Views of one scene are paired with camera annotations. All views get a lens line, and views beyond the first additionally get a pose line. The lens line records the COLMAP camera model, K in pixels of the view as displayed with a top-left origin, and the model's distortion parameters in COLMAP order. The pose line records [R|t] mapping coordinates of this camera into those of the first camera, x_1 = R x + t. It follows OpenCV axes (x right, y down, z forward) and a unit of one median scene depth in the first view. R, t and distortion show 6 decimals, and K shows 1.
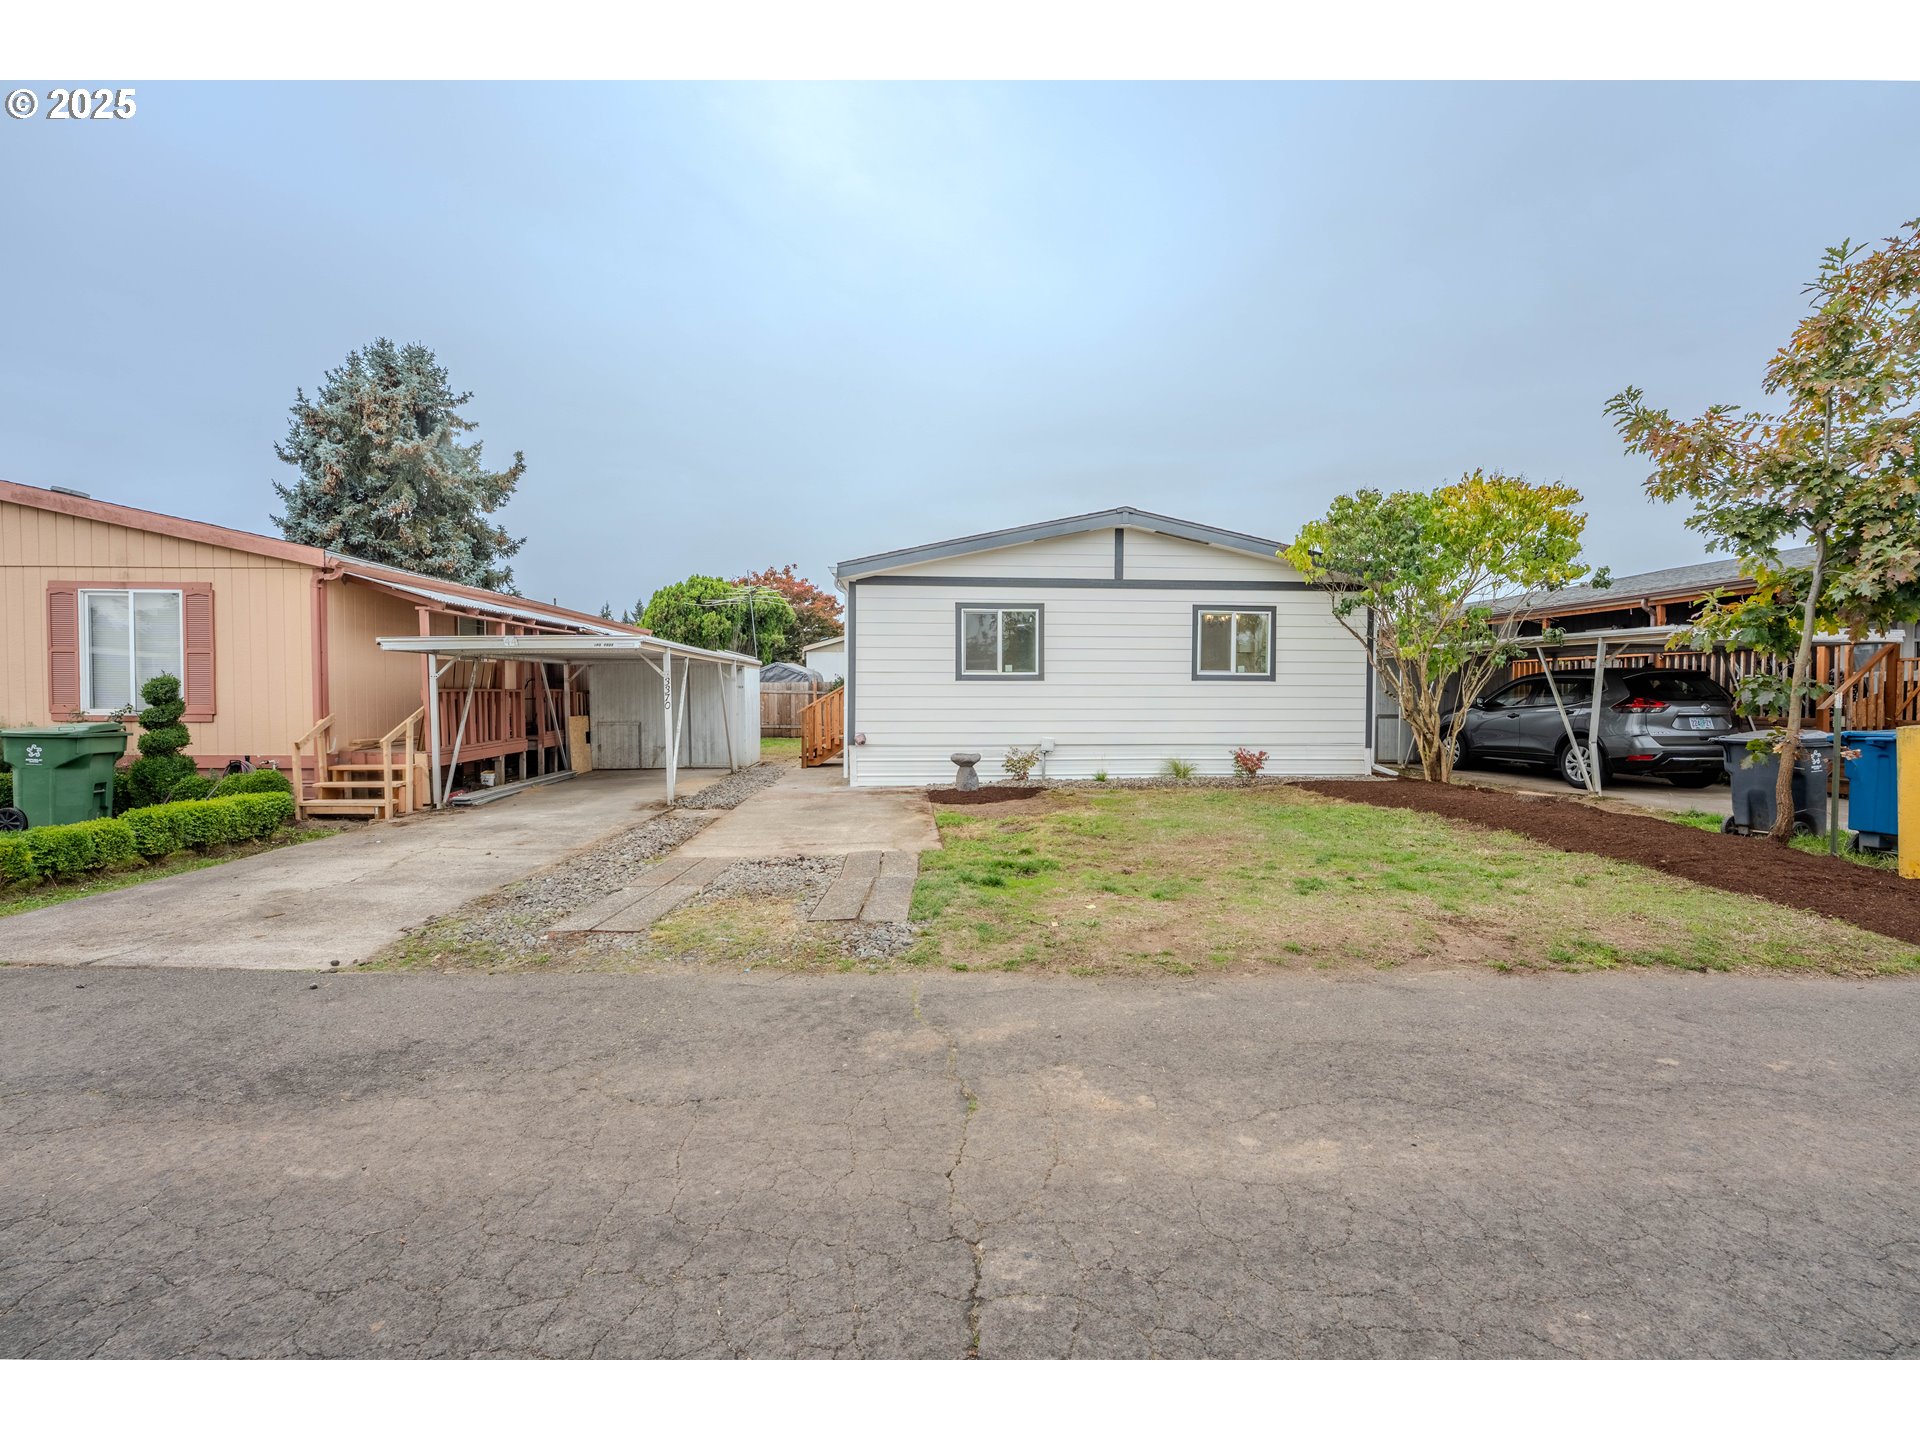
lens RADIAL K [[809.4, 0, 968.1], [0, 809.4, 717.3], [0, 0, 1]] dist [-0.027039, 0.001848]
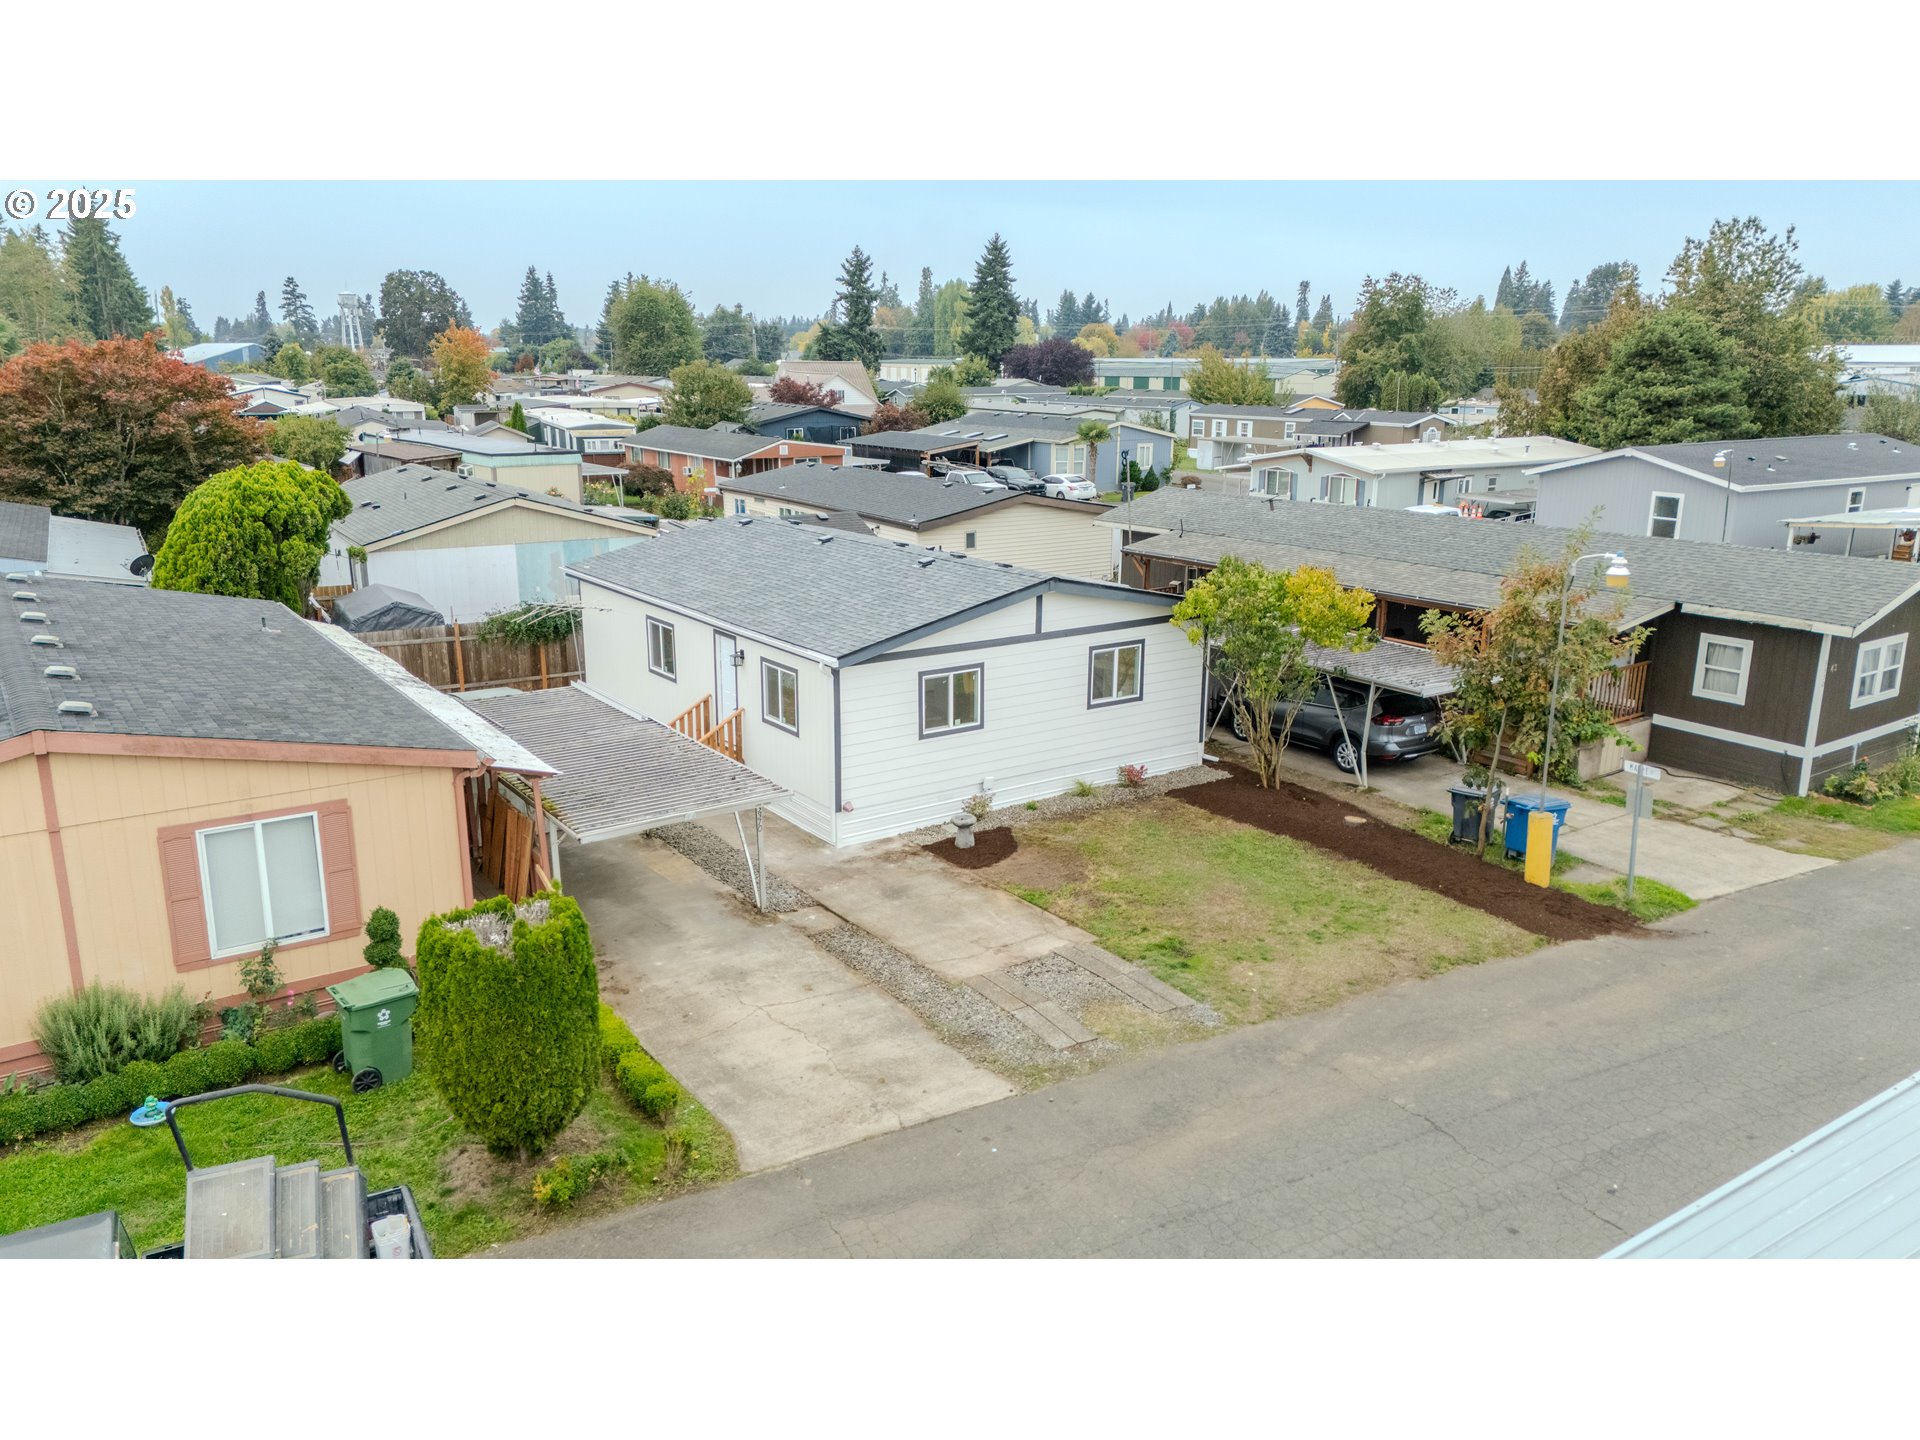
lens RADIAL K [[1381.5, 0, 956.9], [0, 1381.5, 713.5], [0, 0, 1]] dist [0.058656, -0.011410]
pose [[0.865356, -0.122491, 0.485958, -0.881264], [0.013830, 0.975138, 0.221165, -0.497048], [-0.500967, -0.184665, 0.845536, -0.616708]]
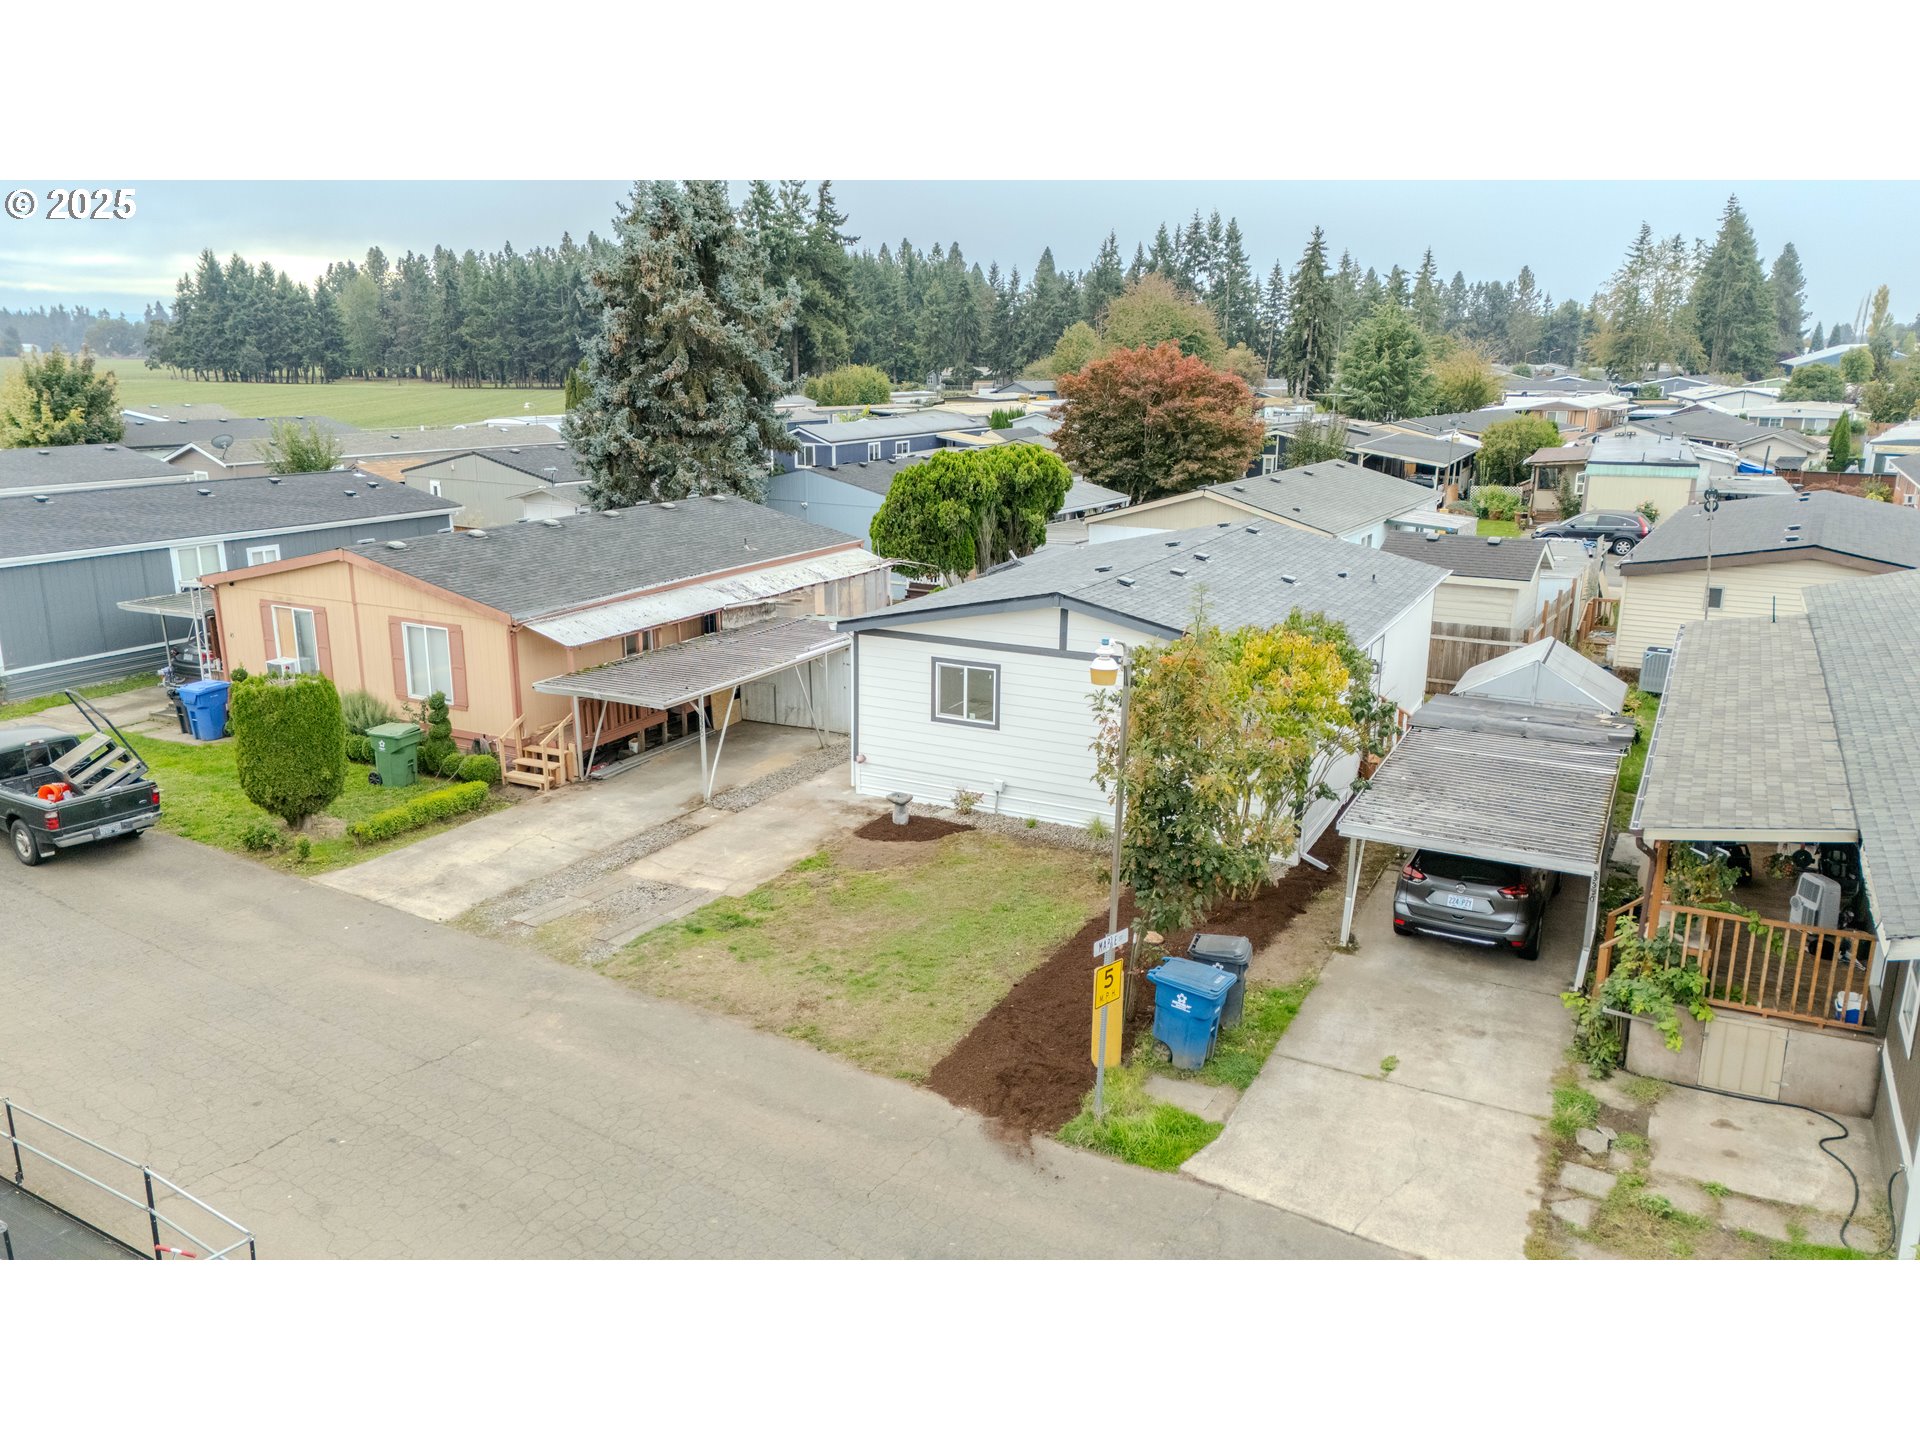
lens RADIAL K [[1381.5, 0, 952.4], [0, 1381.5, 735.3], [0, 0, 1]] dist [0.058656, -0.011410]
pose [[0.850915, 0.145619, -0.504717, 1.021569], [-0.024110, 0.970623, 0.239393, -0.503916], [0.524750, -0.191534, 0.829428, -0.647172]]
